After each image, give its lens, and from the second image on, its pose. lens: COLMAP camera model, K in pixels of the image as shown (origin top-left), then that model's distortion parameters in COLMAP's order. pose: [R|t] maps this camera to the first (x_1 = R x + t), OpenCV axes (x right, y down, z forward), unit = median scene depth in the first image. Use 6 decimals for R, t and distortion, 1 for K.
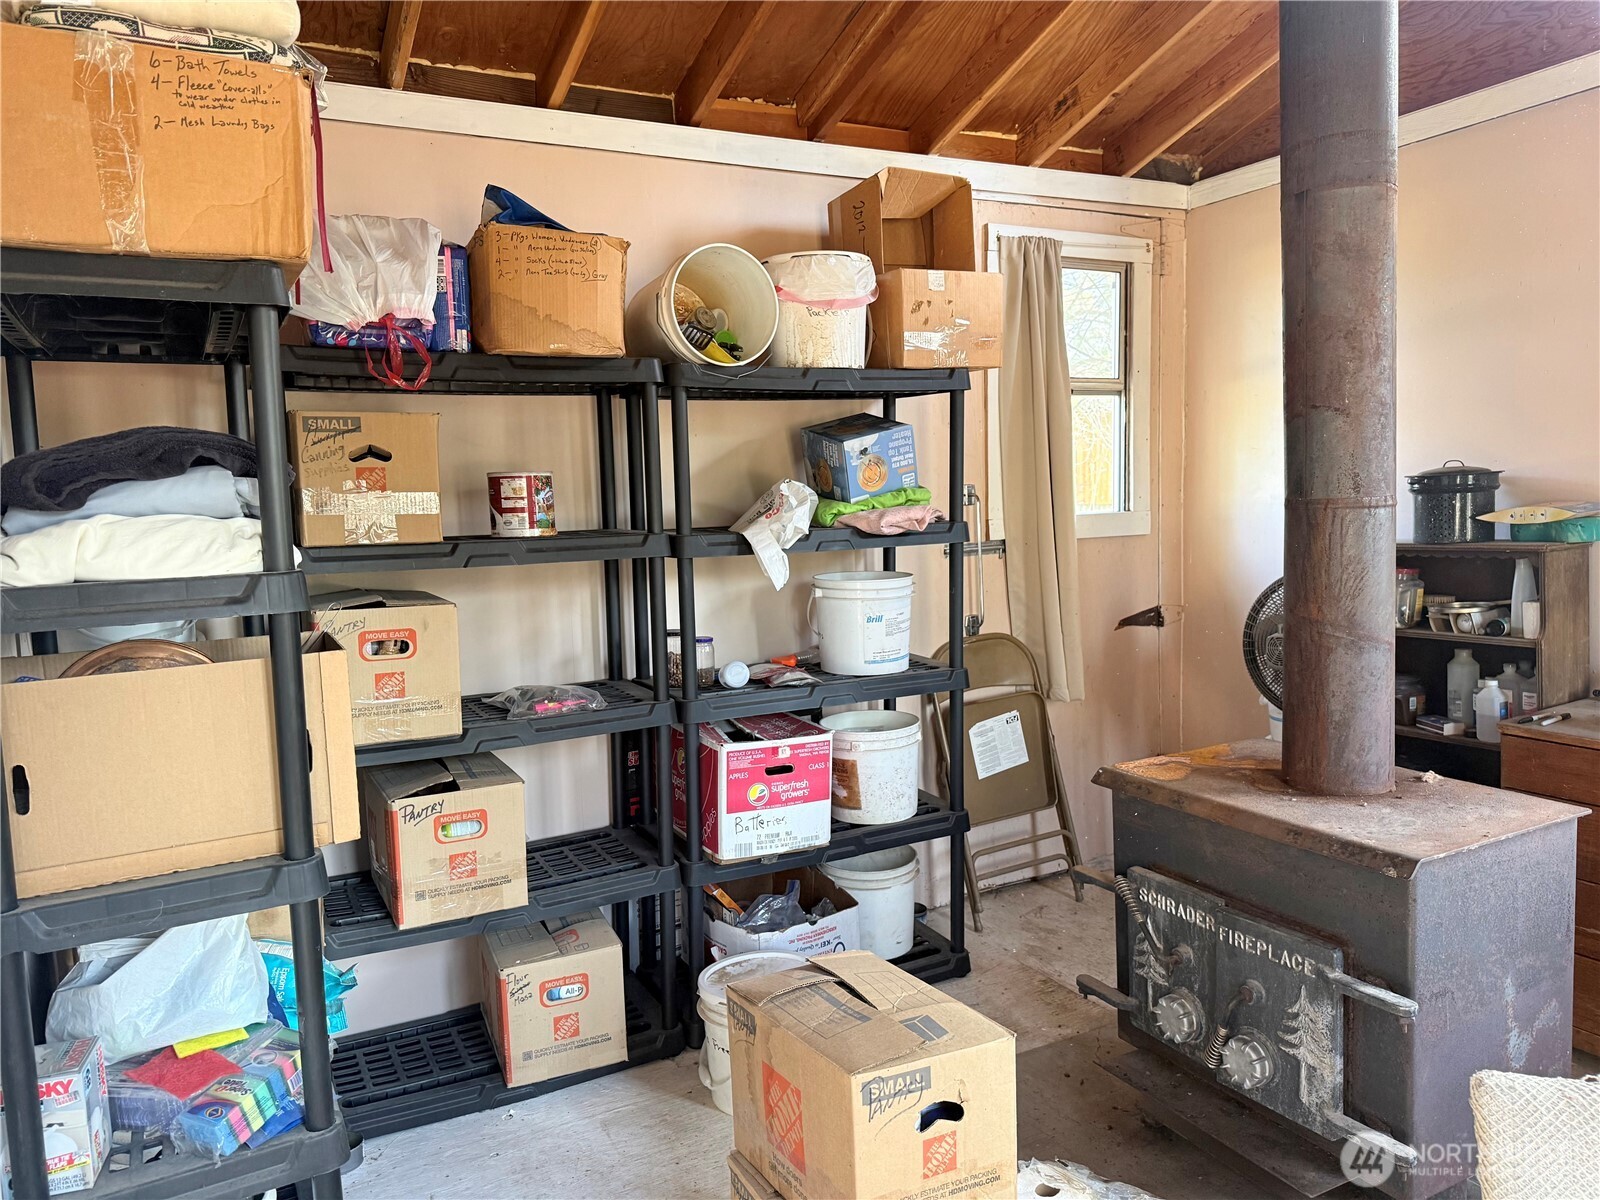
lens RADIAL K [[1123.2, 0, 797.4], [0, 1123.2, 599.2], [0, 0, 1]] dist [0.066698, -0.080154]
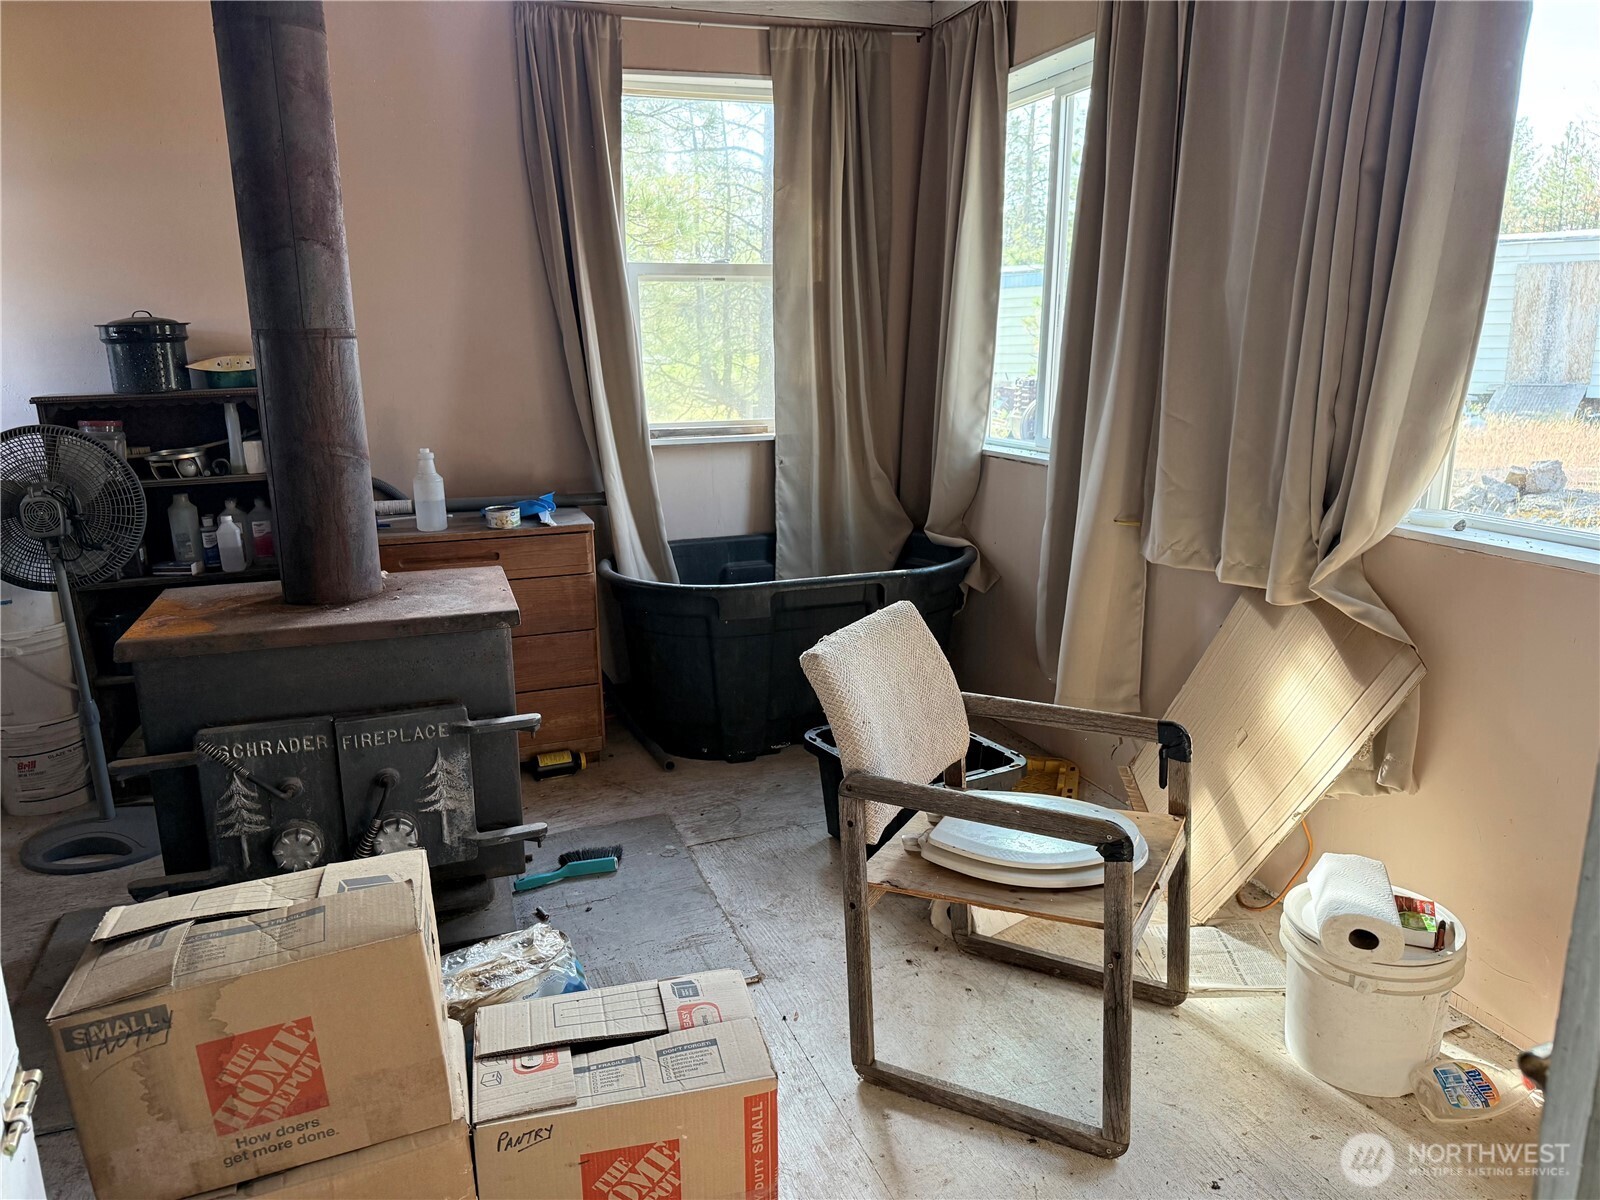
lens RADIAL K [[1123.2, 0, 798.5], [0, 1123.2, 596.3], [0, 0, 1]] dist [0.066698, -0.080154]
pose [[0.135792, -0.178263, 0.974568, -0.533206], [0.097103, 0.981338, 0.165972, 0.024162], [-0.985967, 0.072096, 0.150568, 0.385656]]
